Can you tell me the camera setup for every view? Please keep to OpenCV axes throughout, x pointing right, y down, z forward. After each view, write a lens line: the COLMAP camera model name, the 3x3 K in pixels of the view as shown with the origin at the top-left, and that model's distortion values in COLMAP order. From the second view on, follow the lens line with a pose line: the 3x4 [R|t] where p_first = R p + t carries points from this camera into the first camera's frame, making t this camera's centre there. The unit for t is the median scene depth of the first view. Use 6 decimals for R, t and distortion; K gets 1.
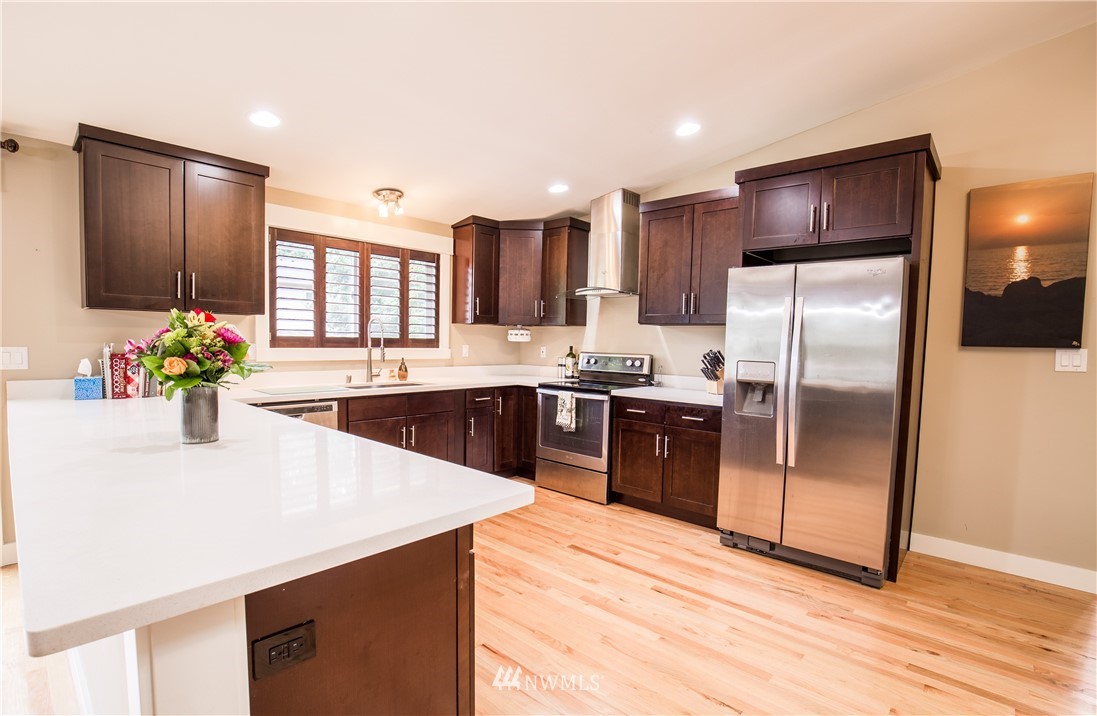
lens RADIAL K [[517.1, 0, 544.2], [0, 517.1, 373.2], [0, 0, 1]] dist [-0.027428, 0.000116]
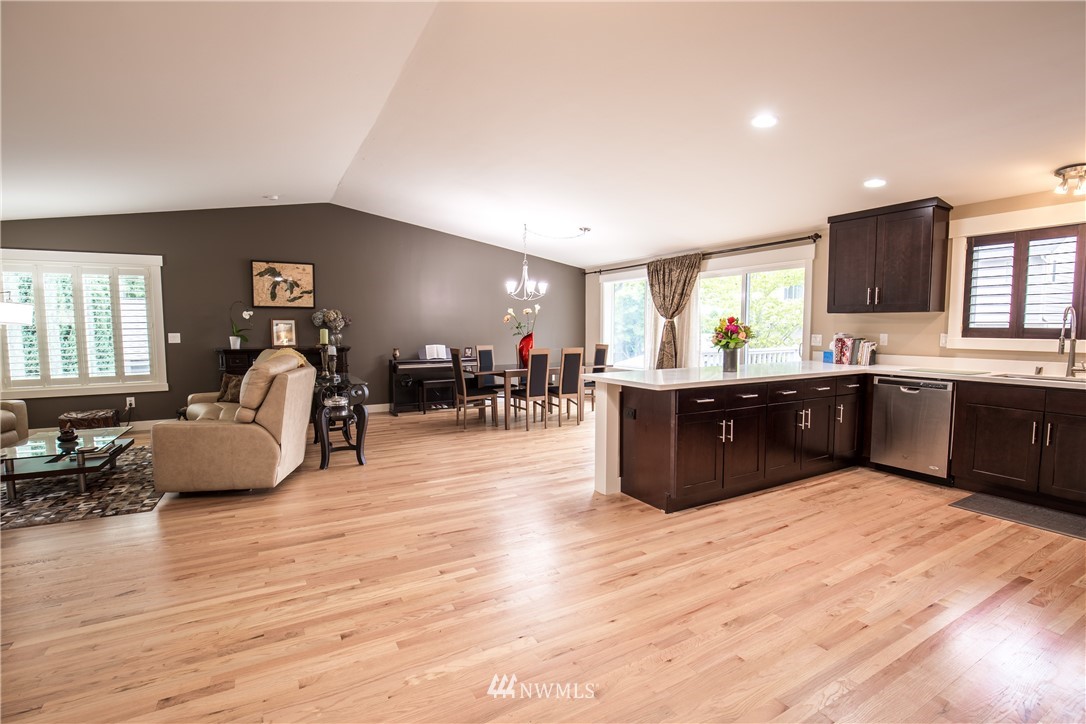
lens RADIAL K [[502.3, 0, 543.0], [0, 502.3, 362.0], [0, 0, 1]] dist [-0.043558, 0.011587]
pose [[-0.306377, 0.049793, -0.950607, 0.781819], [-0.064549, 0.995246, 0.072935, -0.011015], [0.949719, 0.083707, -0.301706, 0.370786]]
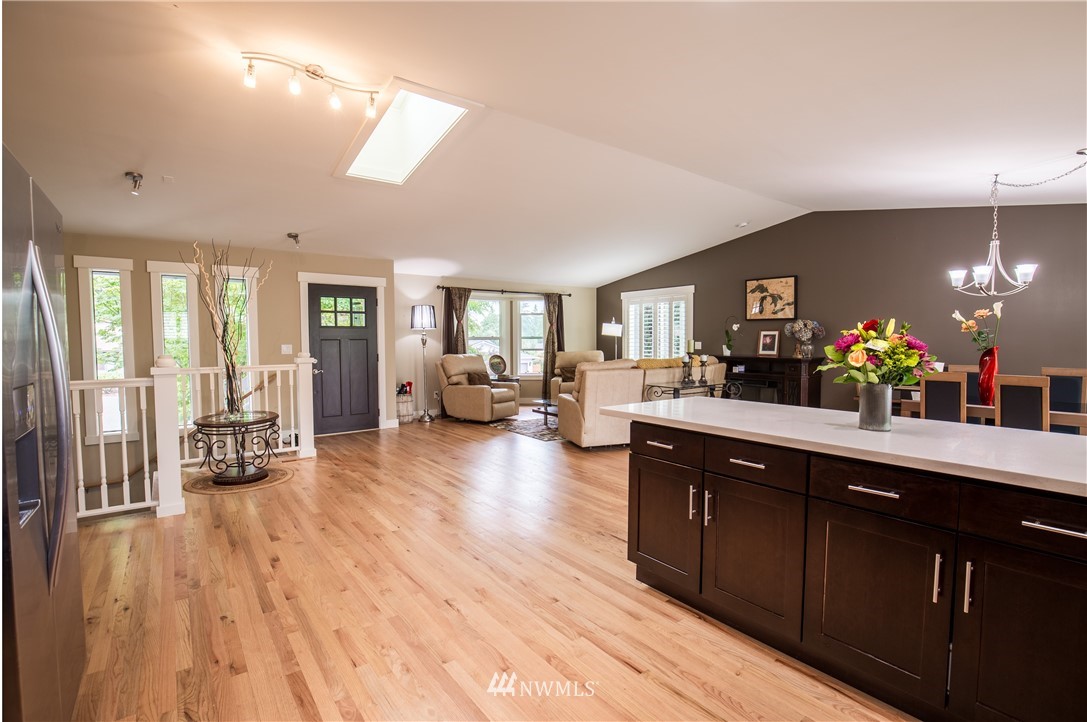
lens RADIAL K [[502.8, 0, 543.5], [0, 502.8, 361.0], [0, 0, 1]] dist [-0.043558, 0.011587]
pose [[-0.984616, -0.023319, 0.173168, -0.046487], [-0.003871, 0.993723, 0.111802, -0.065336], [-0.174688, 0.109412, -0.978526, 0.960753]]
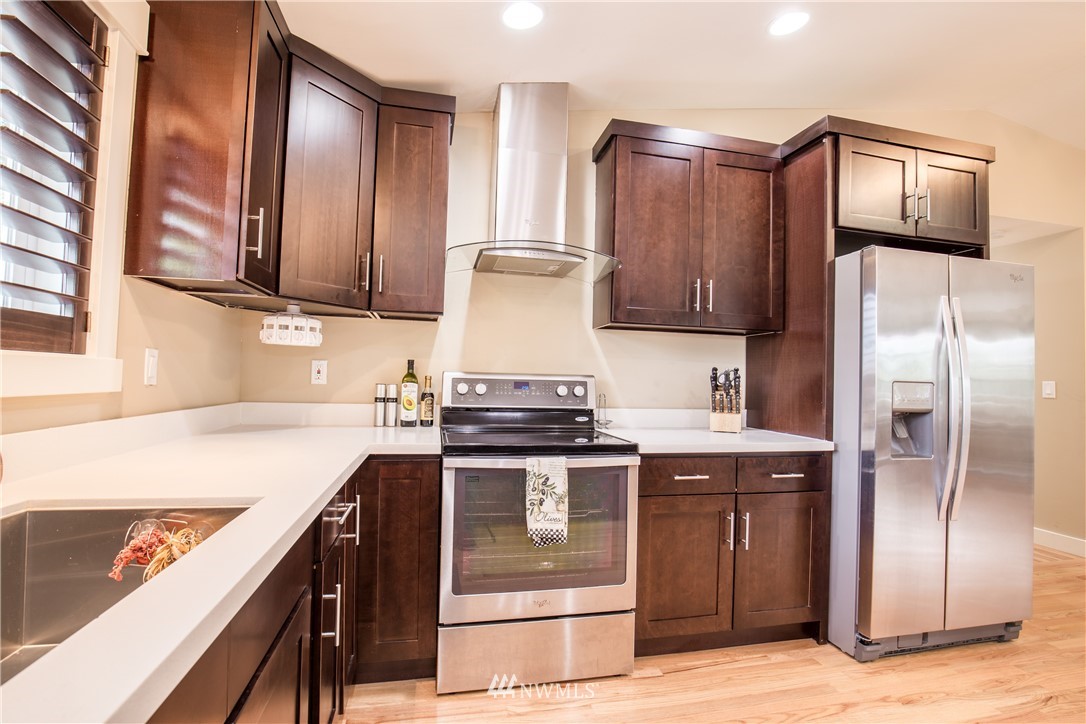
lens RADIAL K [[502.3, 0, 543.0], [0, 502.3, 362.0], [0, 0, 1]] dist [-0.043558, 0.011587]
pose [[0.571988, 0.019939, 0.820020, -0.320819], [0.036787, 0.998075, -0.049928, -0.026112], [-0.819437, 0.058724, 0.570153, 0.755860]]
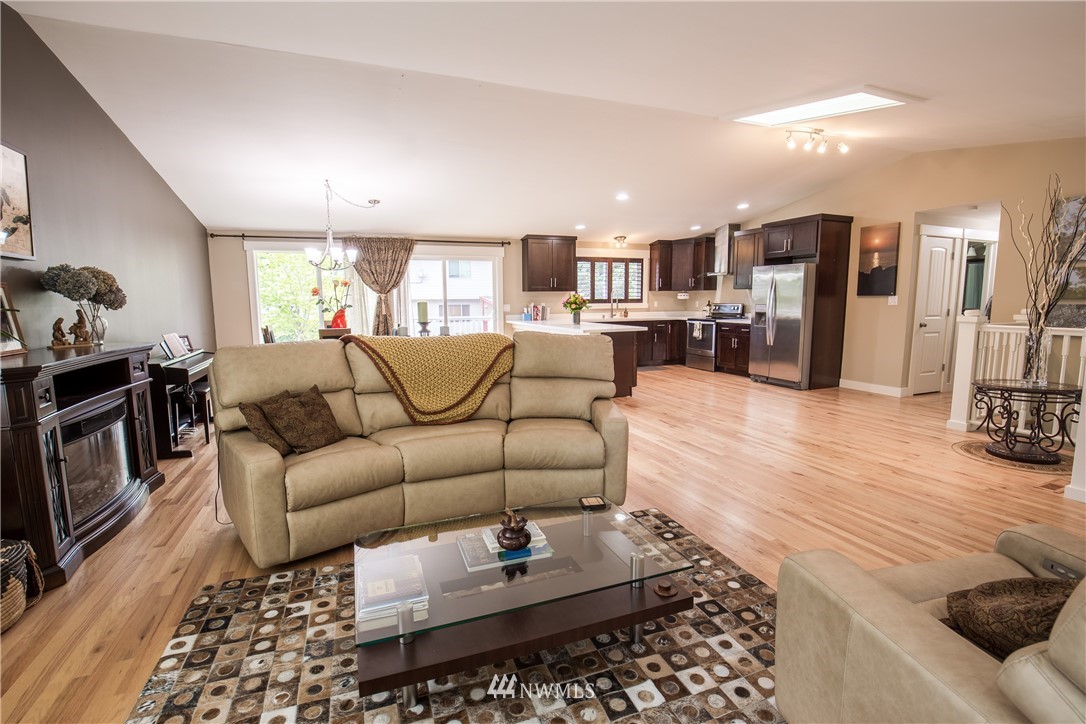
lens RADIAL K [[502.3, 0, 543.0], [0, 502.3, 362.0], [0, 0, 1]] dist [-0.043558, 0.011587]
pose [[0.903417, 0.024594, -0.428057, 0.365219], [0.000141, 0.998336, 0.057657, 0.086901], [0.428763, -0.052149, 0.901910, -1.219059]]
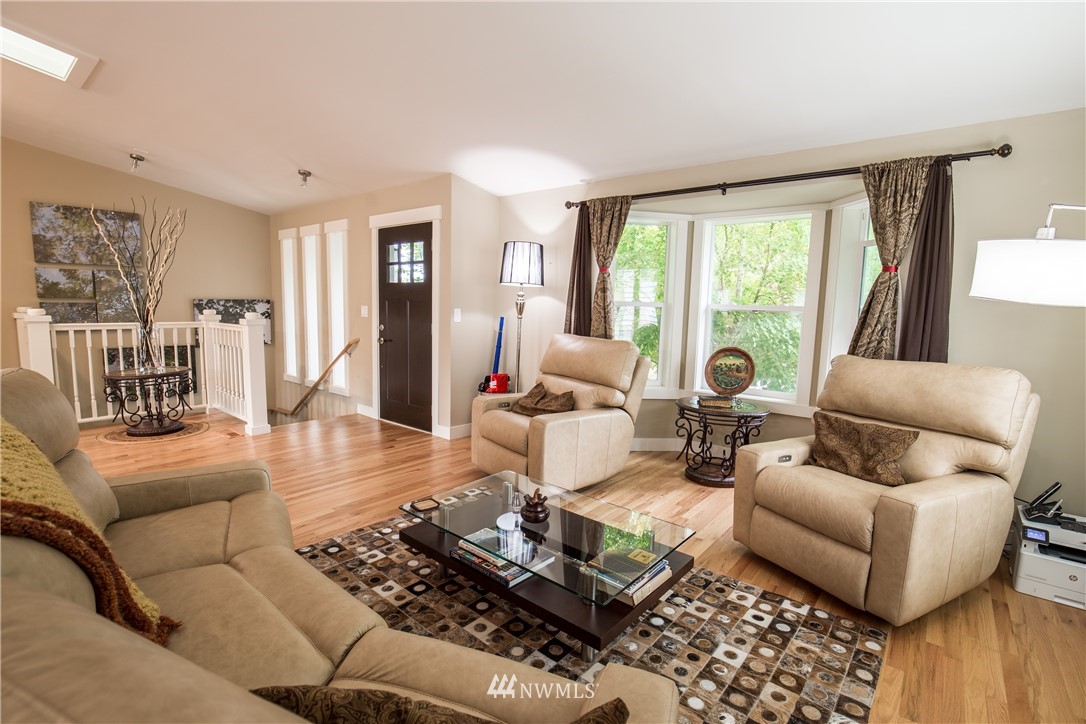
lens RADIAL K [[502.3, 0, 543.0], [0, 502.3, 362.0], [0, 0, 1]] dist [-0.043558, 0.011587]
pose [[-0.057039, -0.135230, 0.989171, -0.351360], [0.039101, 0.989721, 0.137560, 0.044929], [-0.997606, 0.046524, -0.051165, -0.814295]]
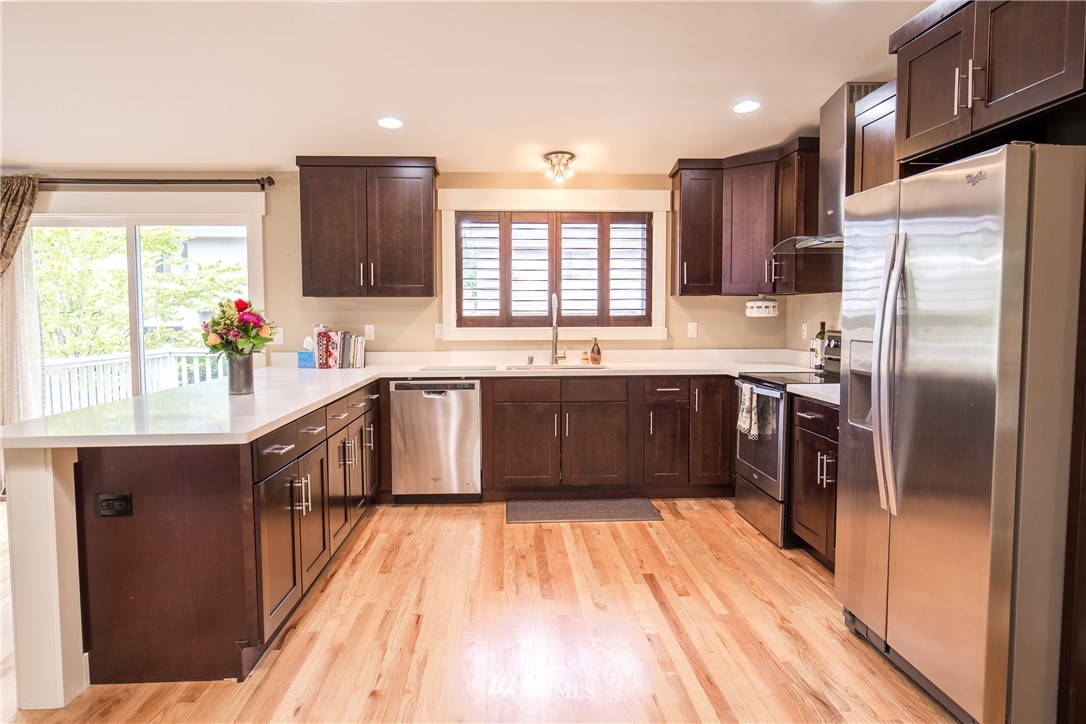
lens RADIAL K [[714.7, 0, 543.0], [0, 714.7, 362.0], [0, 0, 1]] dist [-0.000123, 0.001244]
pose [[0.716662, 0.024780, -0.696981, 0.541244], [-0.027191, 0.999602, 0.007581, 0.004241], [0.696891, 0.013519, 0.717050, 0.075063]]
